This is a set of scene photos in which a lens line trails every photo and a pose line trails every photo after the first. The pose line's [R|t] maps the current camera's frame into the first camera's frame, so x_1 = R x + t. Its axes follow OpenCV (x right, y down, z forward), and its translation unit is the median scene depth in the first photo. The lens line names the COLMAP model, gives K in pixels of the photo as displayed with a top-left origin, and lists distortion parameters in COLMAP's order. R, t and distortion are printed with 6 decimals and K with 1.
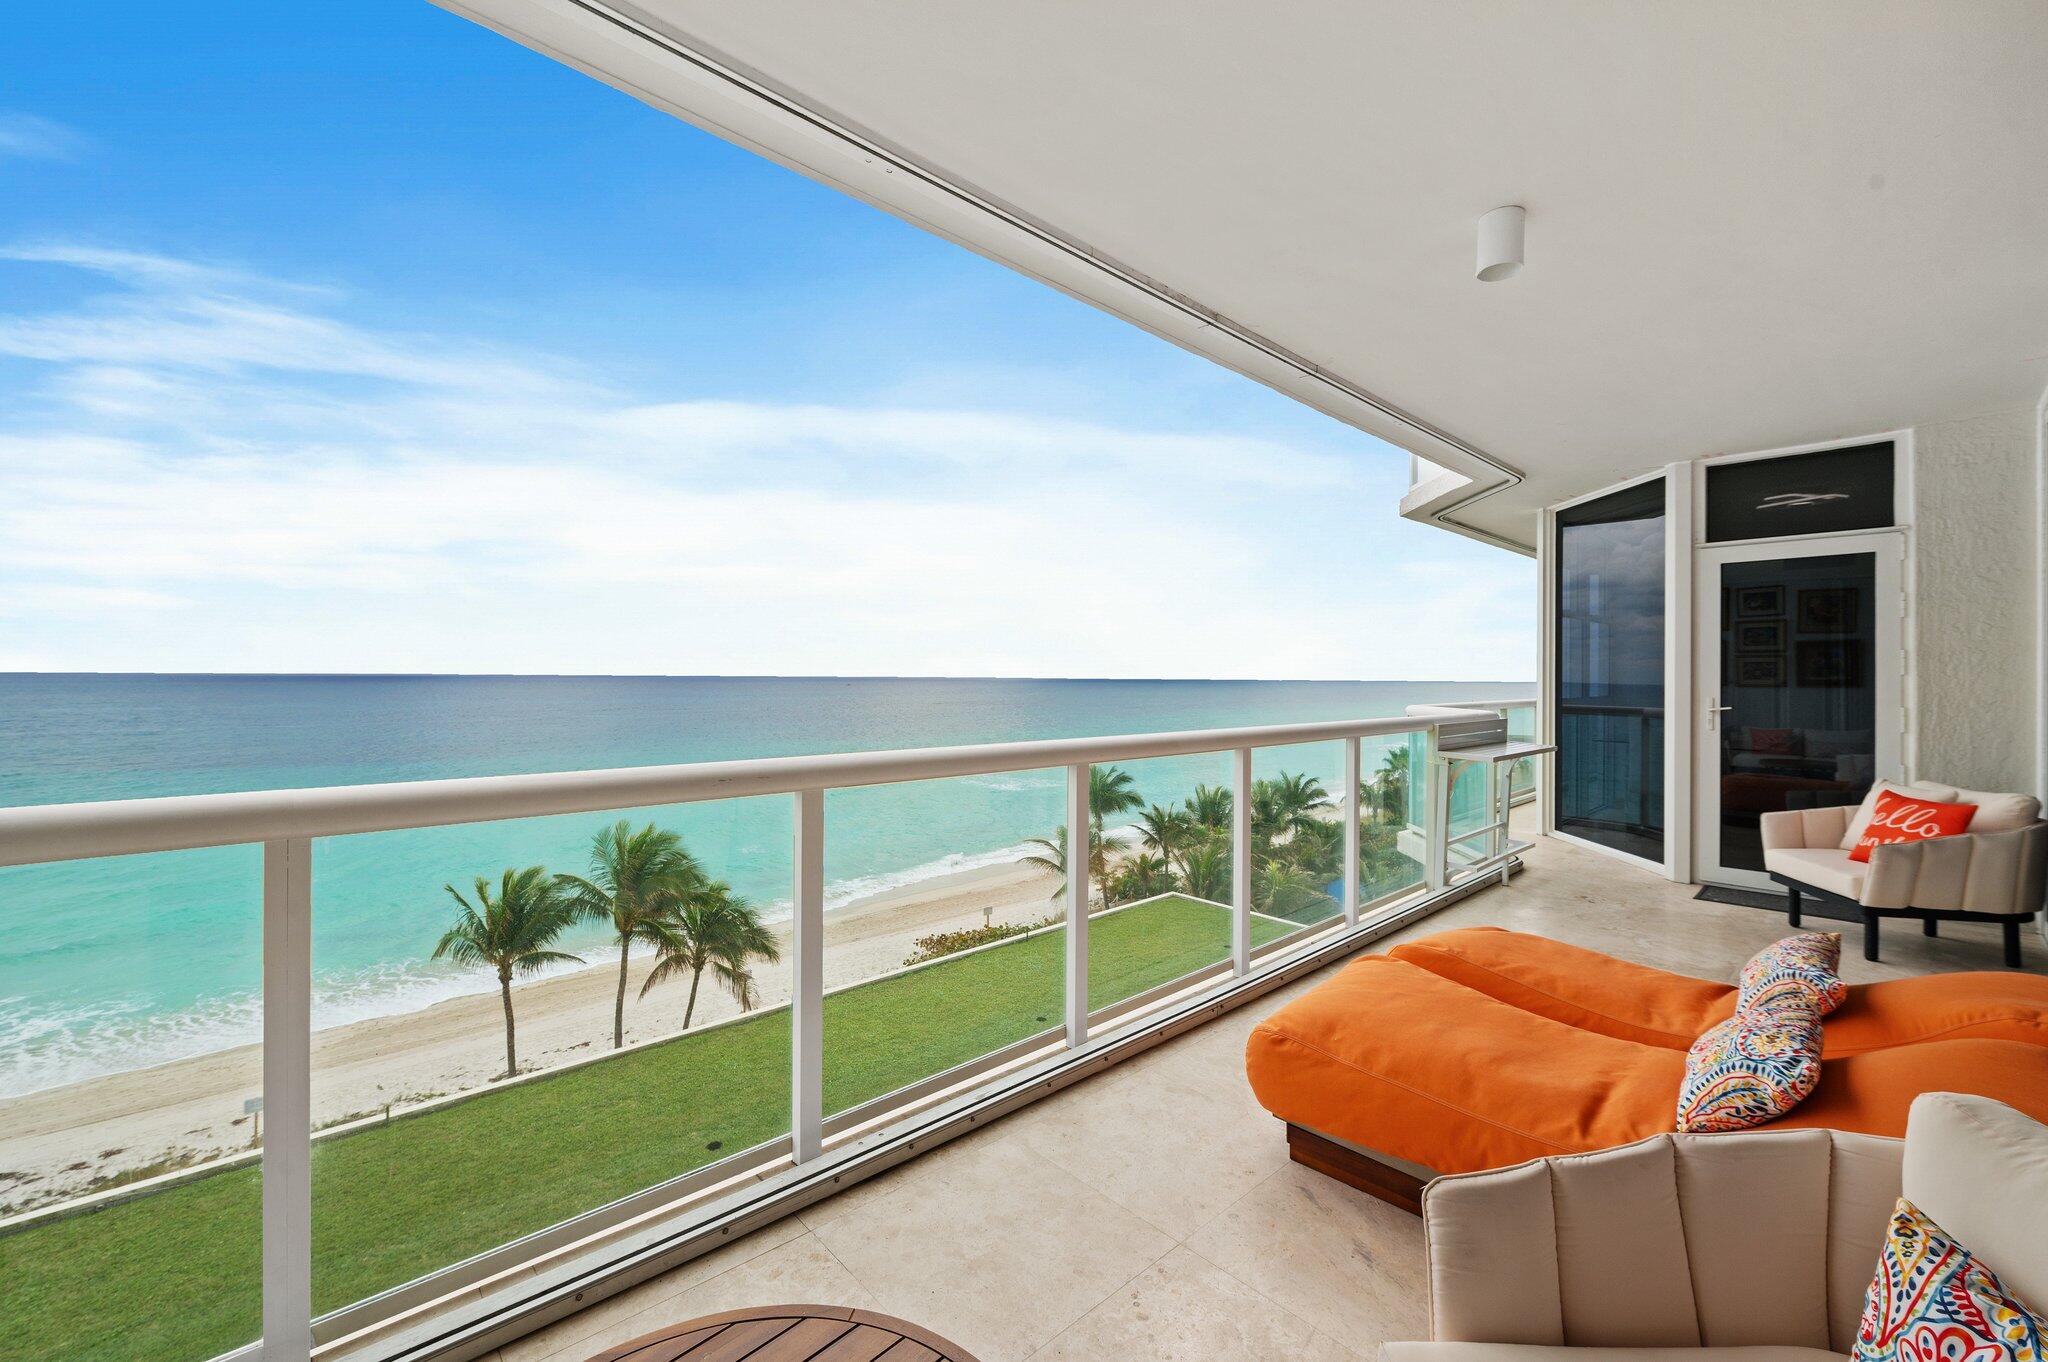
lens RADIAL K [[815.4, 0, 1031.1], [0, 815.4, 672.9], [0, 0, 1]] dist [-0.002397, -0.000216]
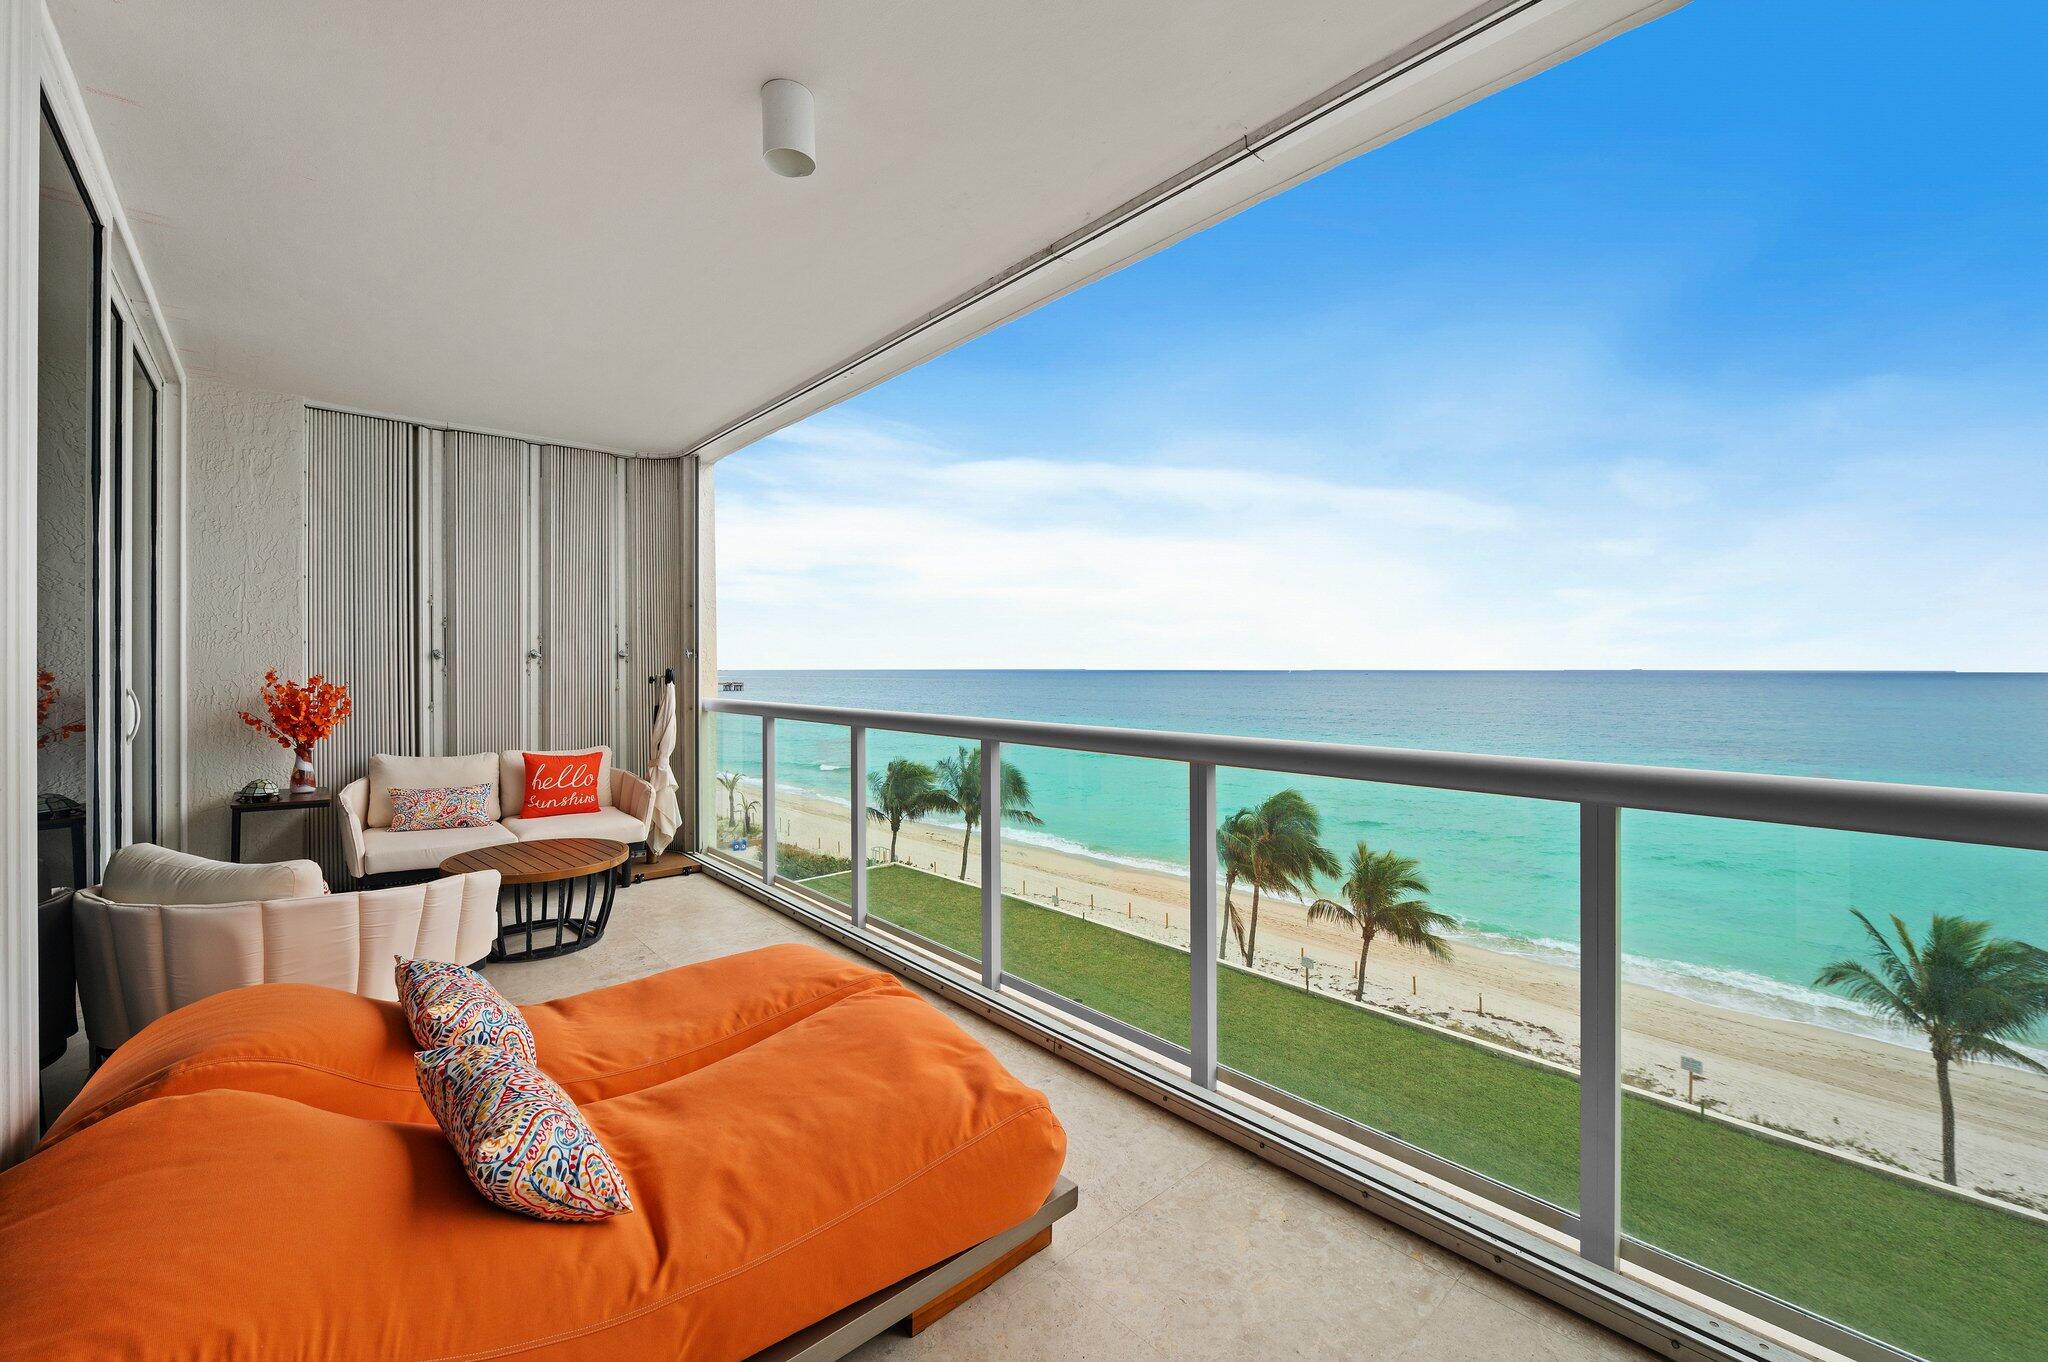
lens RADIAL K [[816.2, 0, 1028.8], [0, 816.2, 672.8], [0, 0, 1]] dist [-0.016839, 0.002121]
pose [[-0.000460, 0.001907, -0.999998, 0.131736], [0.001875, 0.999996, 0.001906, 0.001734], [0.999998, -0.001874, -0.000463, 0.117030]]
